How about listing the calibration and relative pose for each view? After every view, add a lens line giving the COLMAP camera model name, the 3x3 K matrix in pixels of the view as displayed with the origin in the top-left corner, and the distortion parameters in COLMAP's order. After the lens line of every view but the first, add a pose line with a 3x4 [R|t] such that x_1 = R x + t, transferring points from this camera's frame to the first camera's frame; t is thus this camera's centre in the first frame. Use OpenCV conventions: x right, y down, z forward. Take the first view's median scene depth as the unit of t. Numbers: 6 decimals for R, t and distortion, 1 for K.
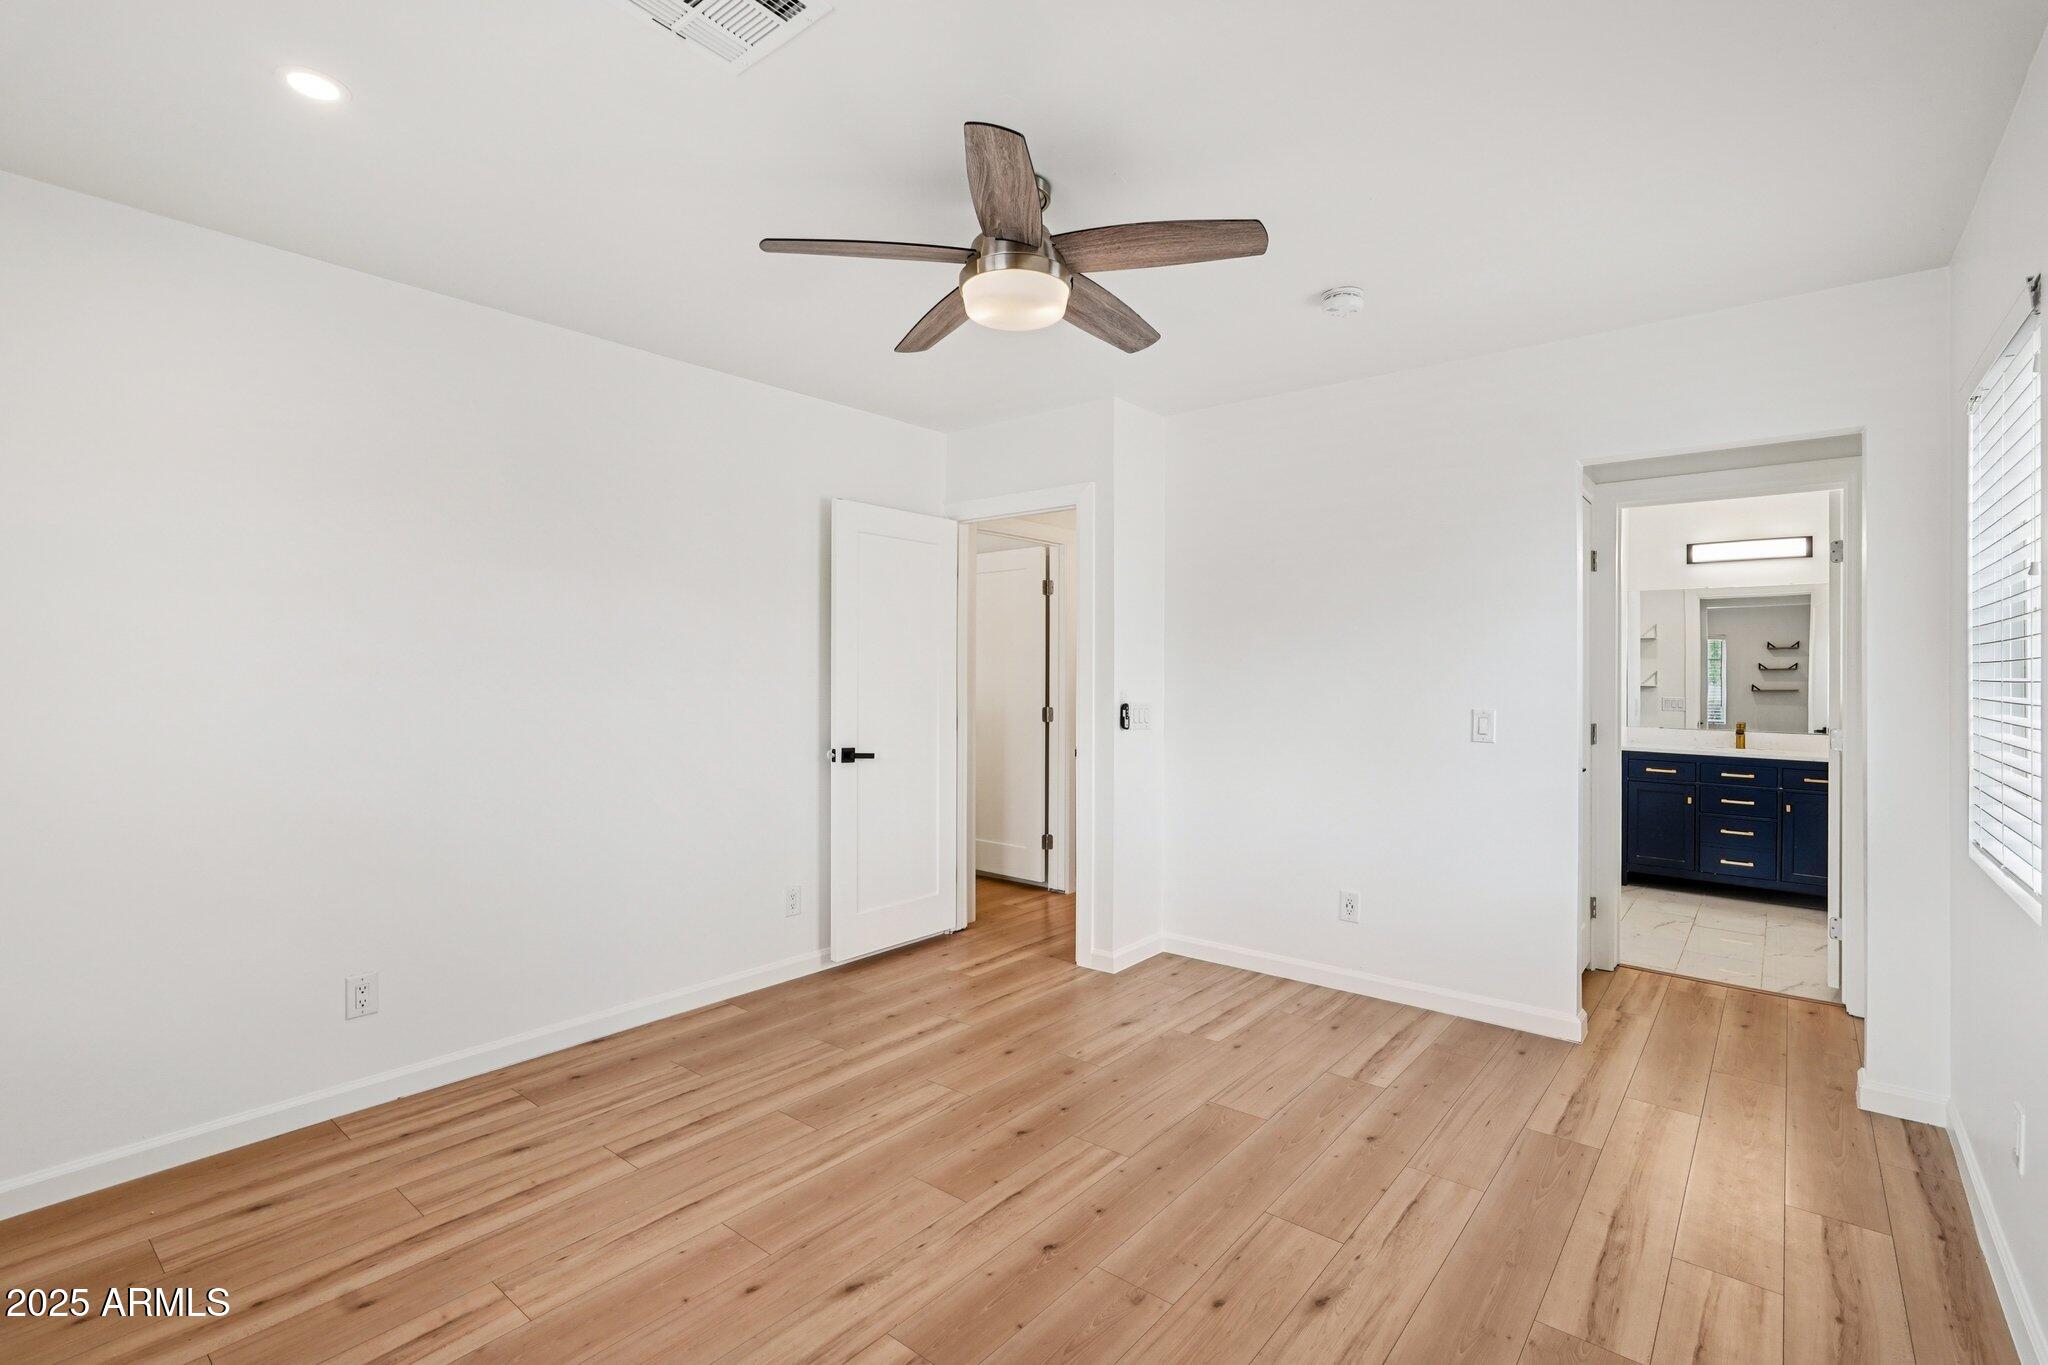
lens RADIAL K [[941.6, 0, 1000.3], [0, 941.6, 679.1], [0, 0, 1]] dist [0.001655, 0.001715]
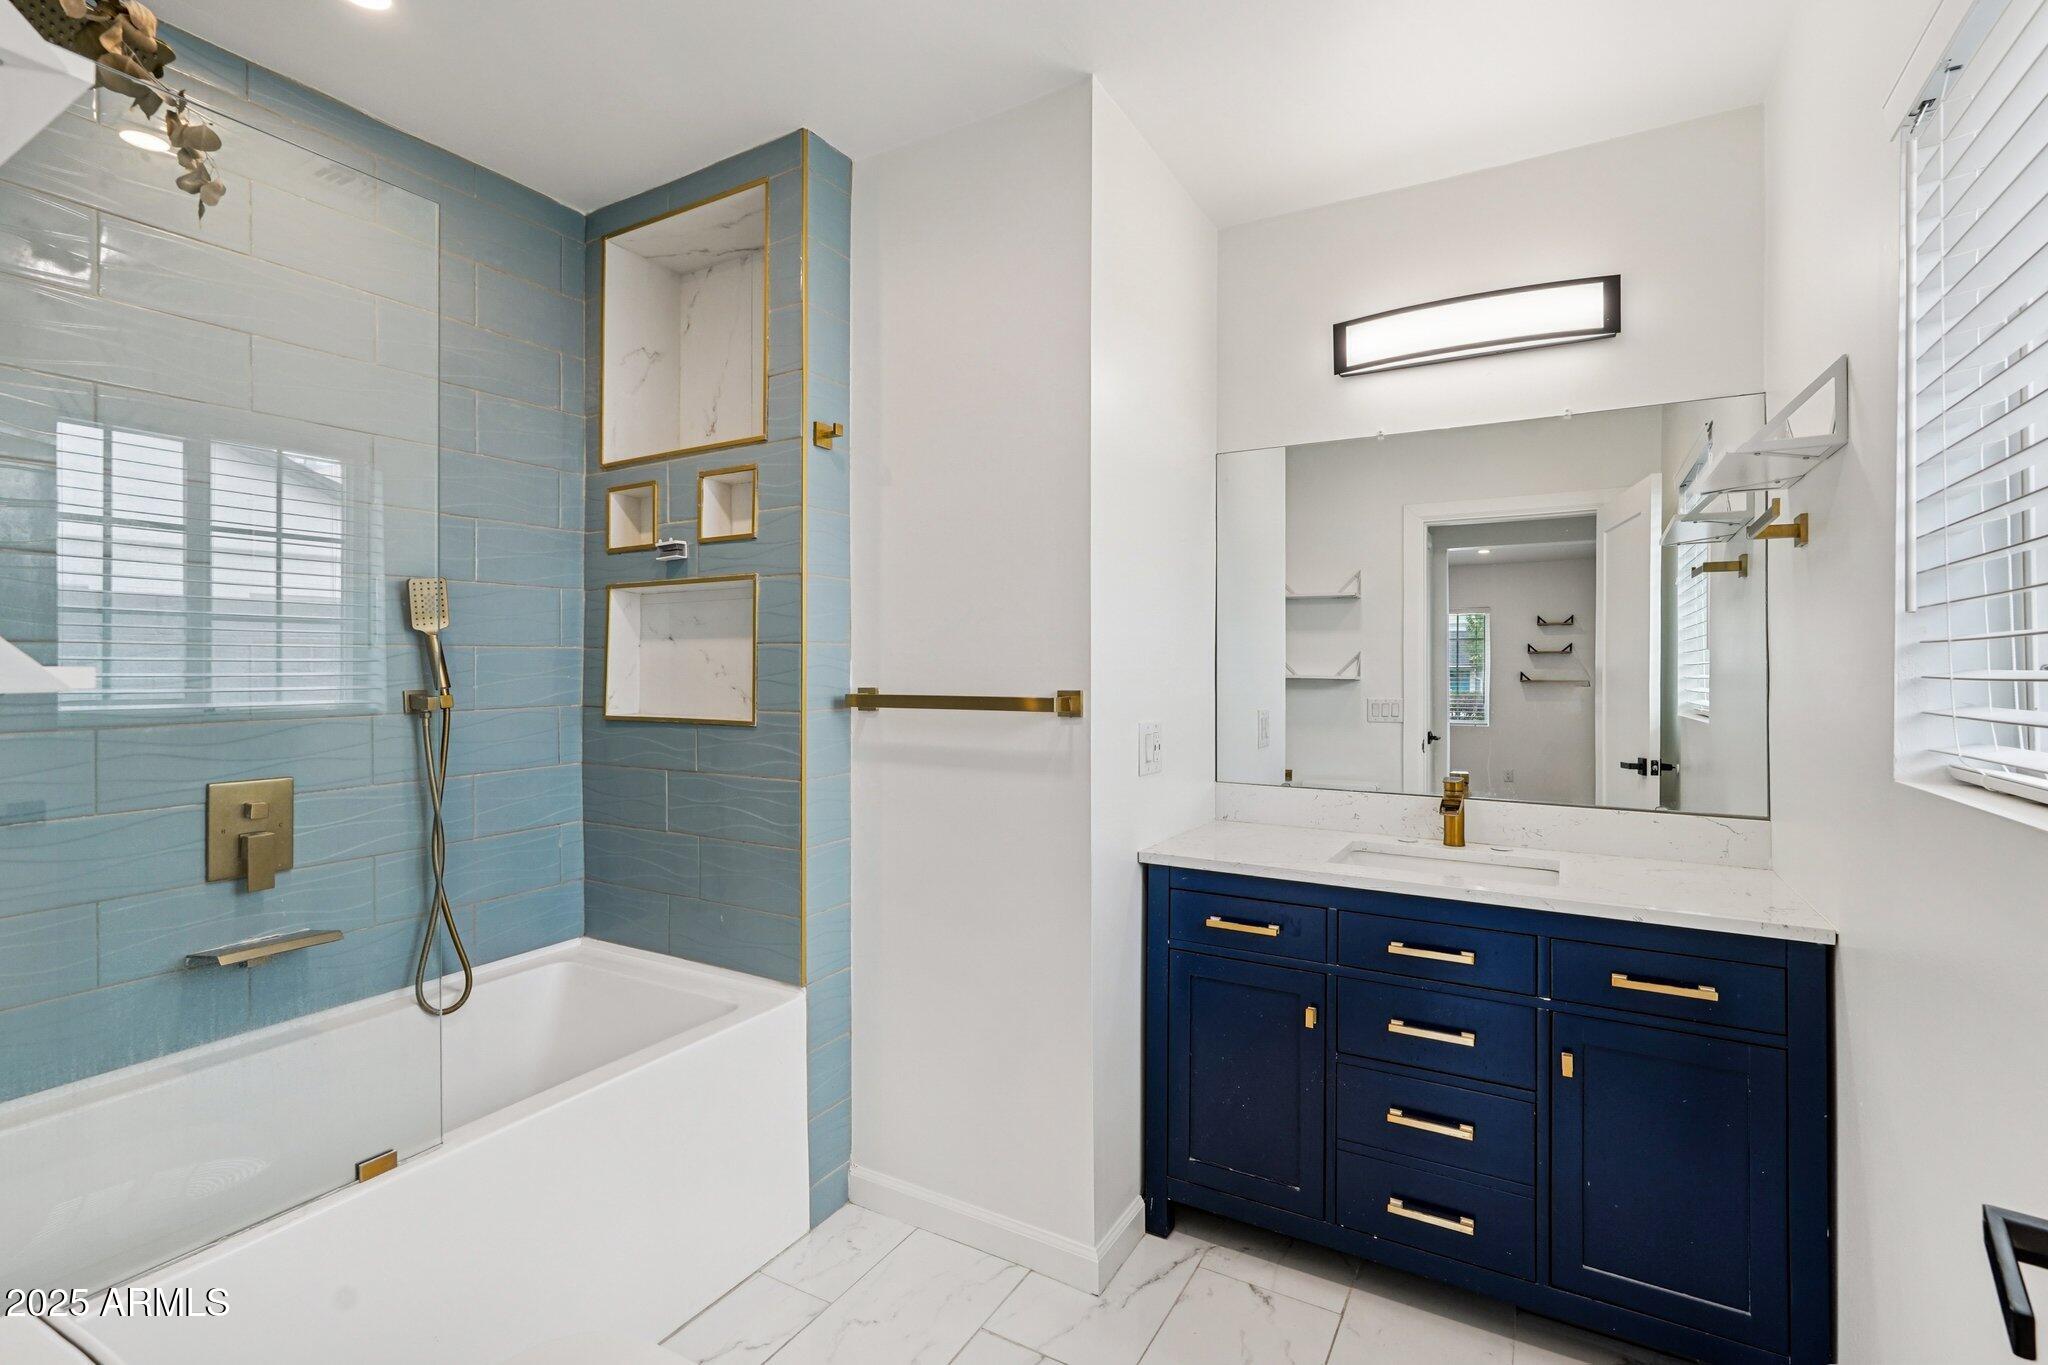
lens RADIAL K [[941.6, 0, 1008.6], [0, 941.6, 676.7], [0, 0, 1]] dist [0.001655, 0.001715]
pose [[0.986267, -0.012027, 0.164720, 0.528878], [0.011519, 0.999925, 0.004039, 0.002323], [-0.164756, -0.002086, 0.986332, 0.634717]]
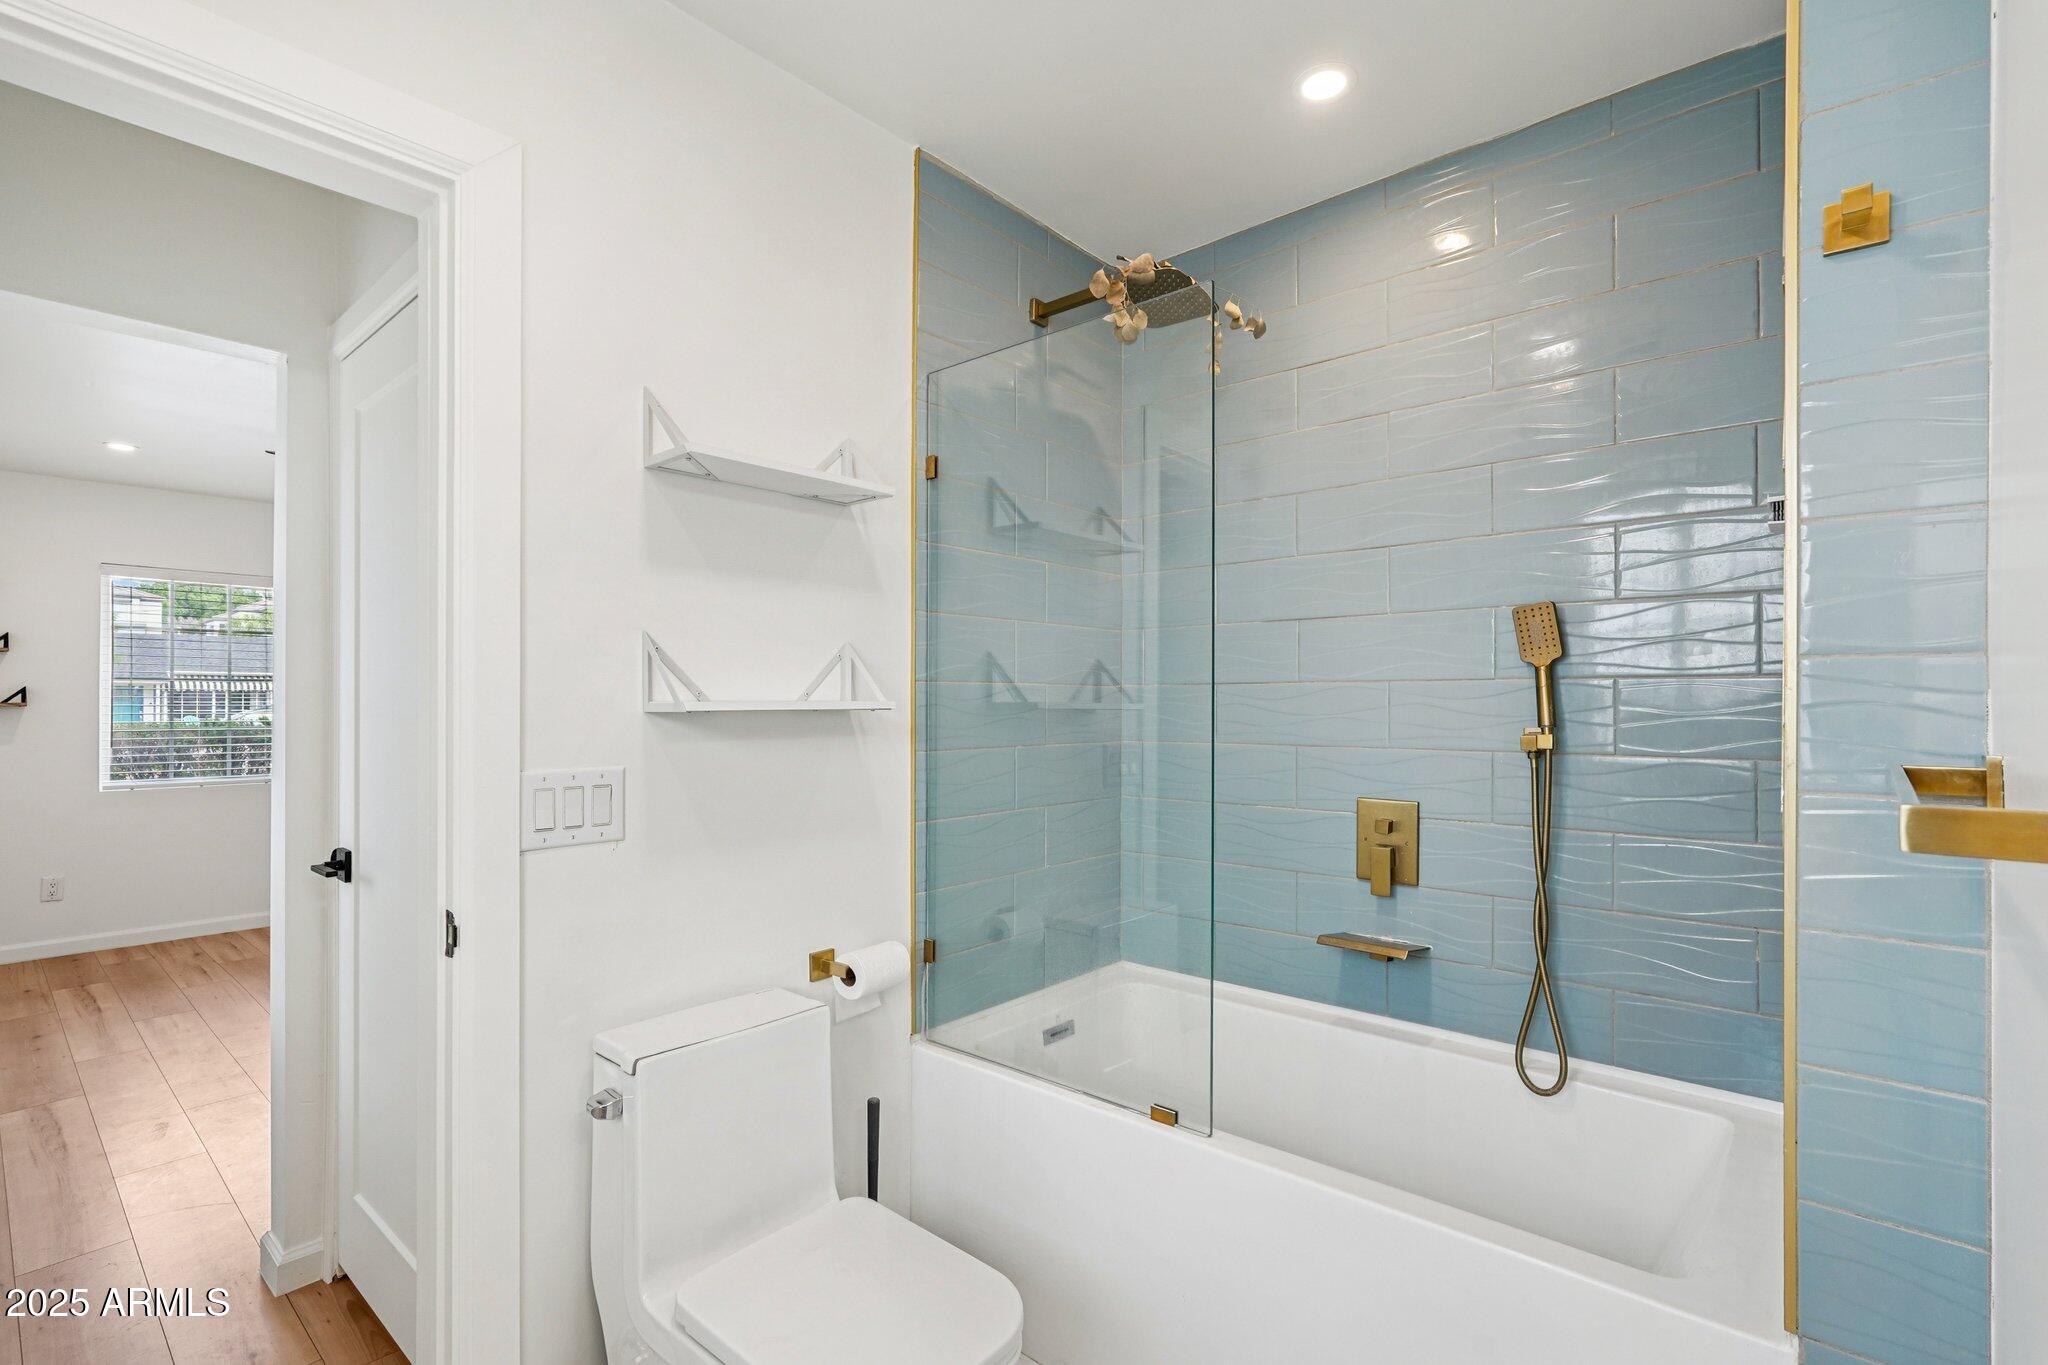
lens RADIAL K [[941.6, 0, 1010.8], [0, 941.6, 687.9], [0, 0, 1]] dist [0.001655, 0.001715]
pose [[-0.035747, -0.014444, -0.999256, 0.827512], [-0.001151, 0.999895, -0.014412, -0.005779], [0.999360, 0.000635, -0.035760, 1.019756]]
